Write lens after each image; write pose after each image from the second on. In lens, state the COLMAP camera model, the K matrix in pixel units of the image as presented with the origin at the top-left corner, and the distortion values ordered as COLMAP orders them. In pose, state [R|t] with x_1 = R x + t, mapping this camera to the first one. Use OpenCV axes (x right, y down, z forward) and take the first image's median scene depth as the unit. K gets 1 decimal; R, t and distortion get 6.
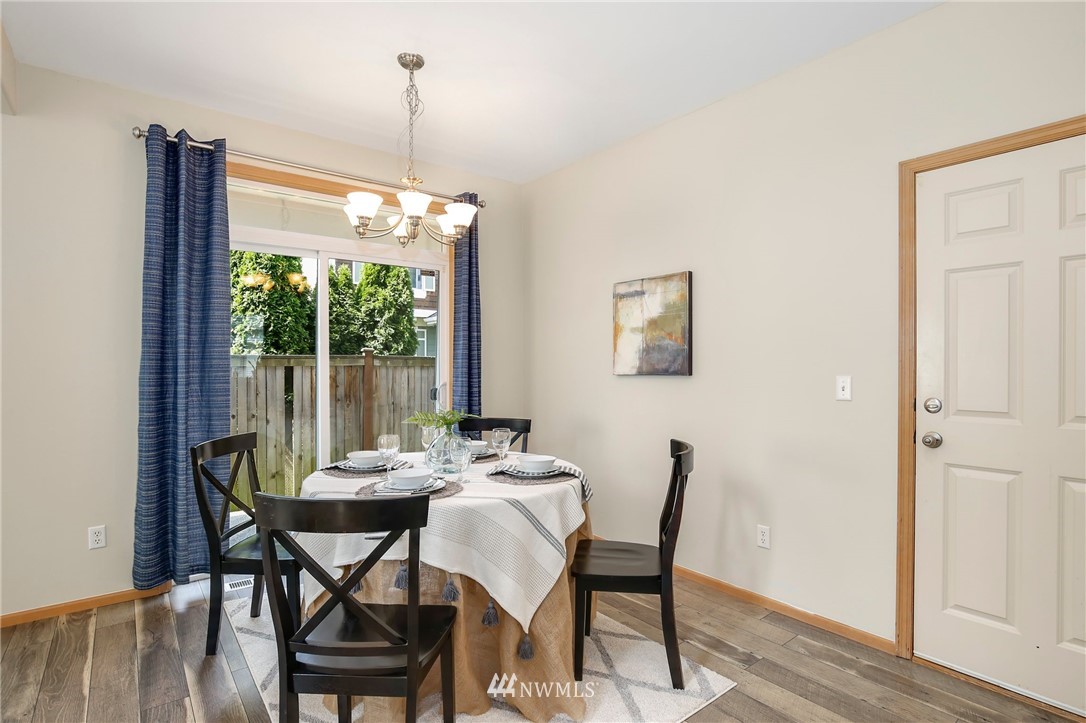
lens RADIAL K [[530.8, 0, 538.2], [0, 530.8, 368.3], [0, 0, 1]] dist [-0.018857, 0.001795]
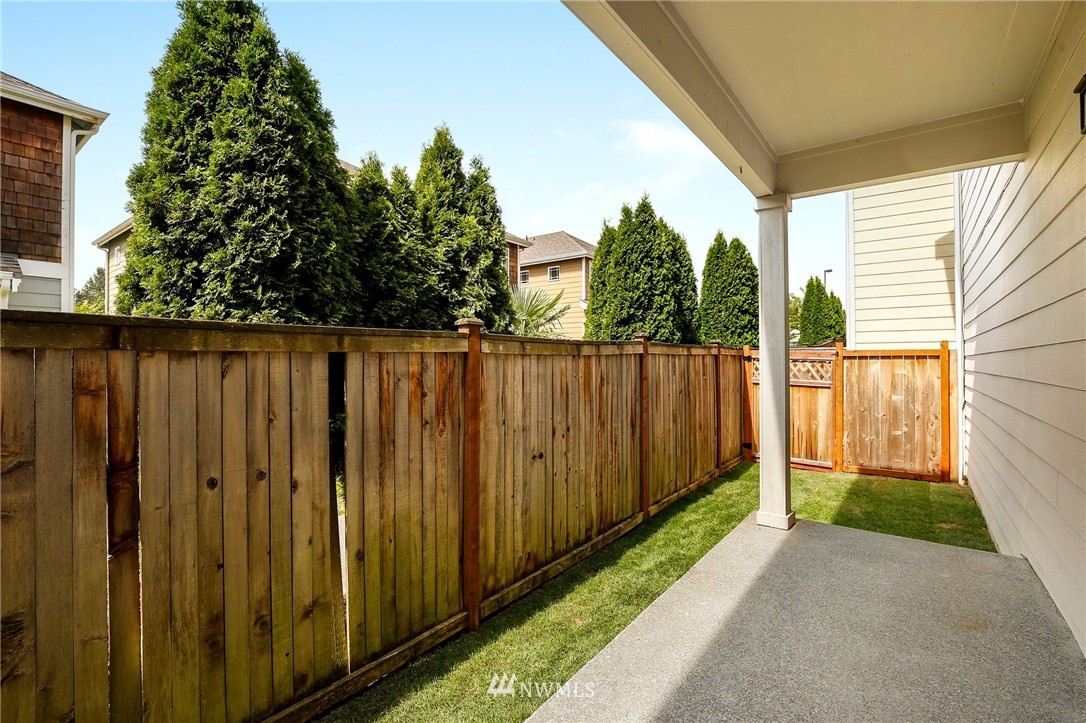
lens RADIAL K [[504.5, 0, 546.6], [0, 504.5, 355.9], [0, 0, 1]] dist [-0.025589, 0.002671]
pose [[0.969139, -0.005508, 0.246452, -0.408837], [0.009763, 0.999824, -0.016043, 0.007379], [-0.246320, 0.017954, 0.969022, 0.557447]]
